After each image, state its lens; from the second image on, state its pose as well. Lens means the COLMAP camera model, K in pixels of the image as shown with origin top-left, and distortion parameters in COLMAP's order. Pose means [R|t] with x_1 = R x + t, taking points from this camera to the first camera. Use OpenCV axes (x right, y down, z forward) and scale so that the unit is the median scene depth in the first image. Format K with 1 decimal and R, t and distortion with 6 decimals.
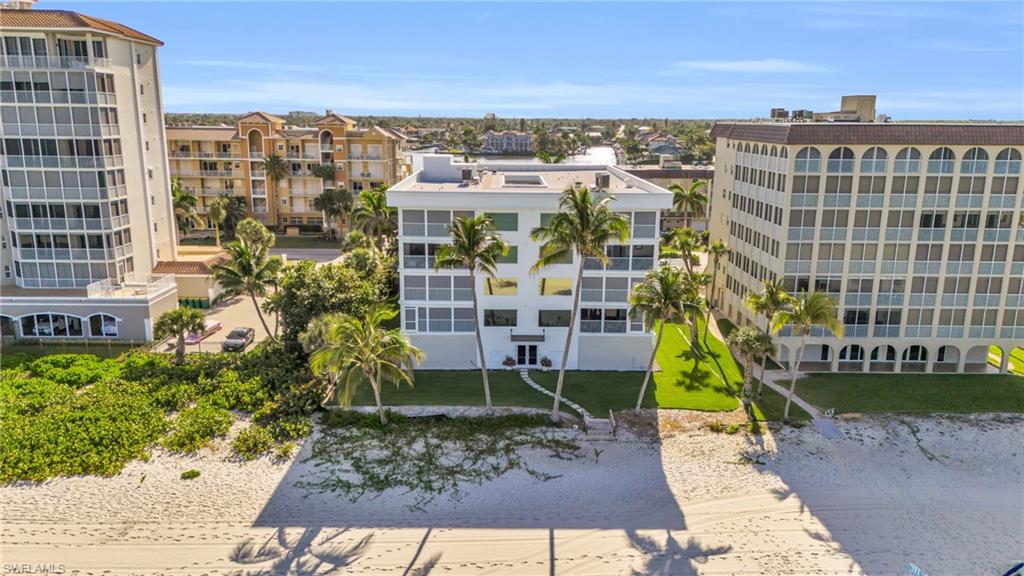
lens RADIAL K [[755.5, 0, 516.6], [0, 755.5, 289.4], [0, 0, 1]] dist [0.087545, -0.137071]
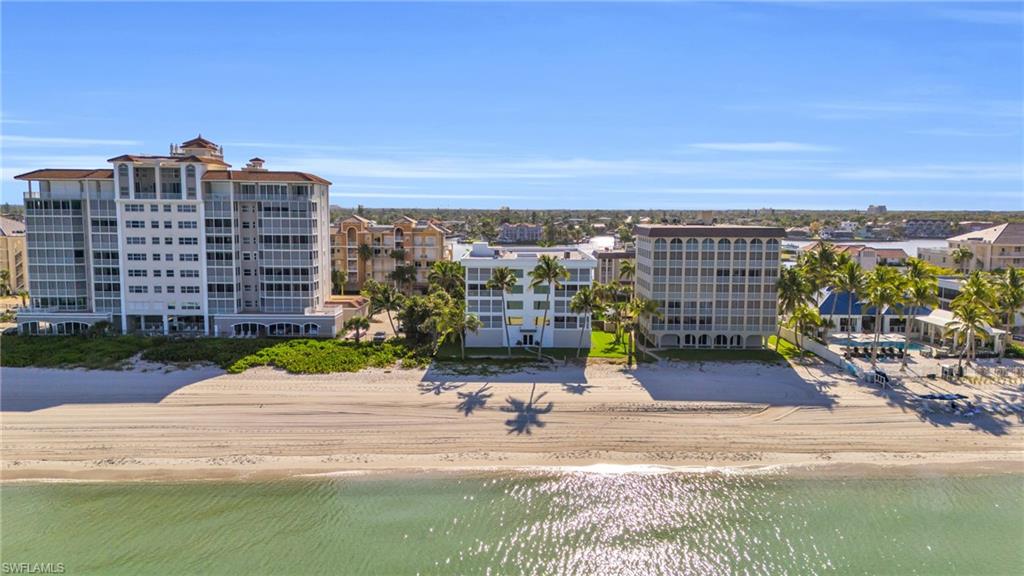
lens RADIAL K [[753.3, 0, 518.0], [0, 753.3, 289.1], [0, 0, 1]] dist [0.022474, -0.000553]
pose [[0.999871, -0.002270, -0.015912, 0.017974], [0.000411, 0.993269, -0.115833, 0.170372], [0.016068, 0.115812, 0.993141, -0.925793]]
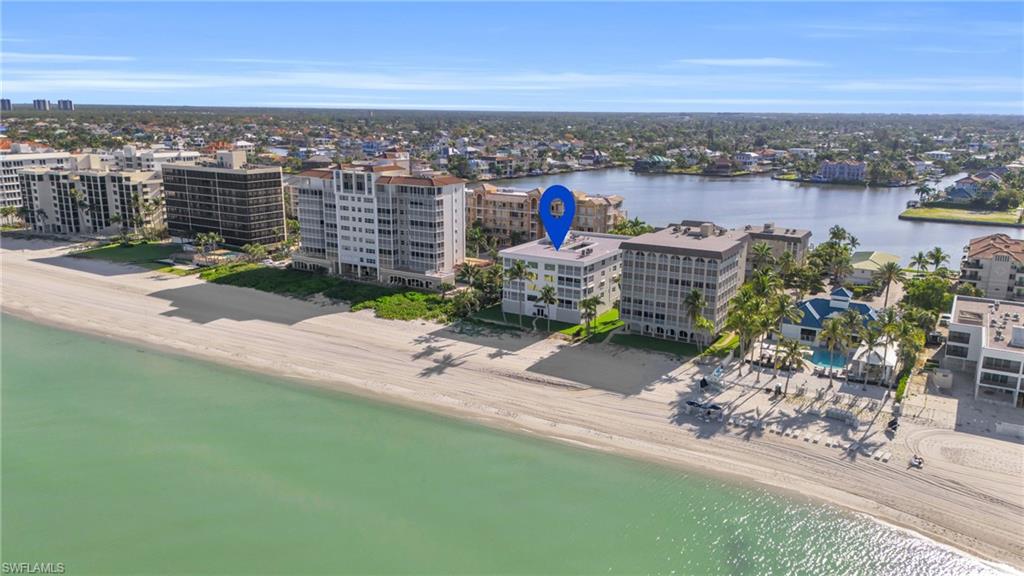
lens RADIAL K [[755.5, 0, 516.6], [0, 755.5, 289.4], [0, 0, 1]] dist [0.087545, -0.137071]
pose [[0.850456, 0.120194, -0.512130, 1.273089], [-0.116434, 0.992410, 0.039560, -0.093003], [0.512998, 0.025986, 0.857996, -1.364122]]
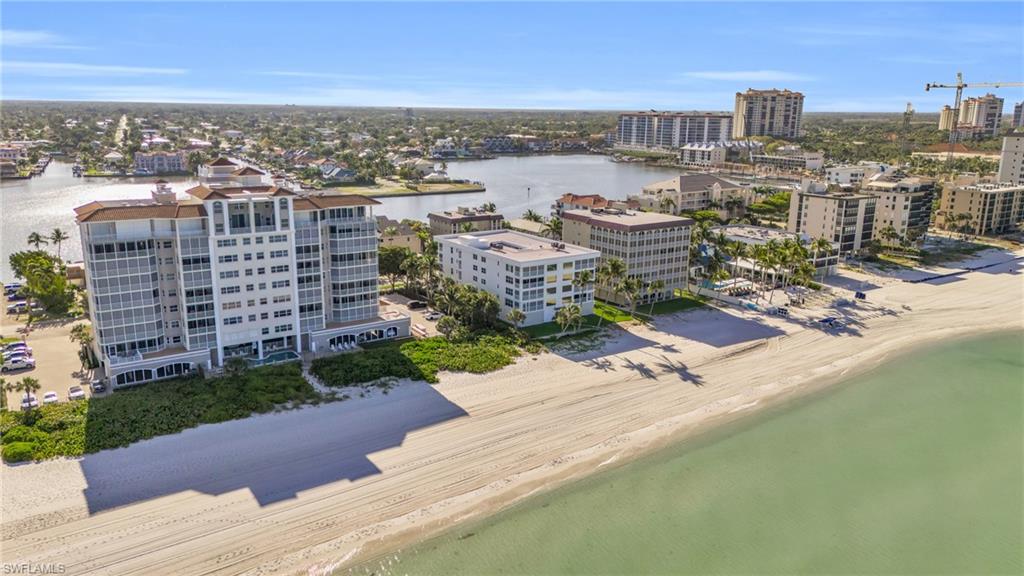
lens RADIAL K [[755.5, 0, 516.6], [0, 755.5, 289.4], [0, 0, 1]] dist [0.087545, -0.137071]
pose [[0.827122, -0.132148, 0.546265, -1.469441], [0.119622, 0.991087, 0.058631, -0.167964], [-0.549144, 0.016851, 0.835558, -1.104307]]
